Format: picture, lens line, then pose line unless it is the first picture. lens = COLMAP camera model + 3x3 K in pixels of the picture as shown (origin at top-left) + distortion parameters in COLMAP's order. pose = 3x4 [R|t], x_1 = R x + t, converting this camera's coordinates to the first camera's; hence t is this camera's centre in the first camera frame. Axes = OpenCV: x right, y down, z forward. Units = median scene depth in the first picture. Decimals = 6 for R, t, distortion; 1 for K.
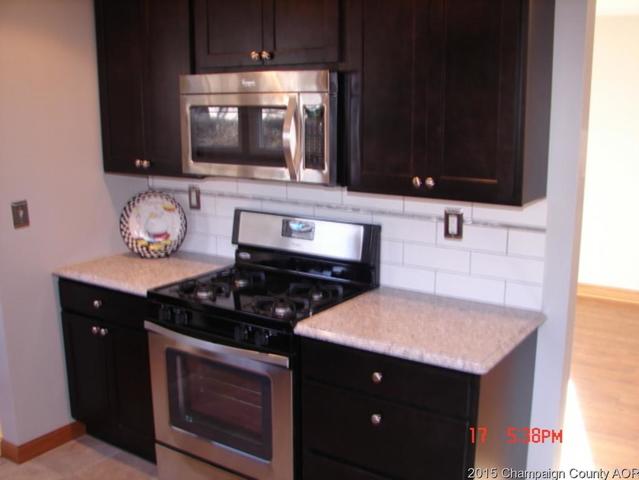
lens RADIAL K [[689.3, 0, 319.5], [0, 689.3, 240.0], [0, 0, 1]] dist [-0.134656, 0.055750]
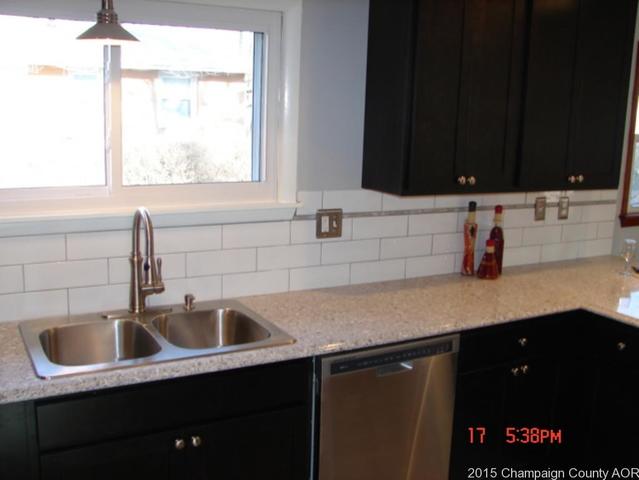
lens RADIAL K [[689.3, 0, 319.5], [0, 689.3, 240.0], [0, 0, 1]] dist [-0.134656, 0.055750]
pose [[0.439797, -0.154223, 0.884756, -1.137976], [0.140886, 0.984796, 0.101629, -0.153268], [-0.886978, 0.079954, 0.454838, 0.770524]]
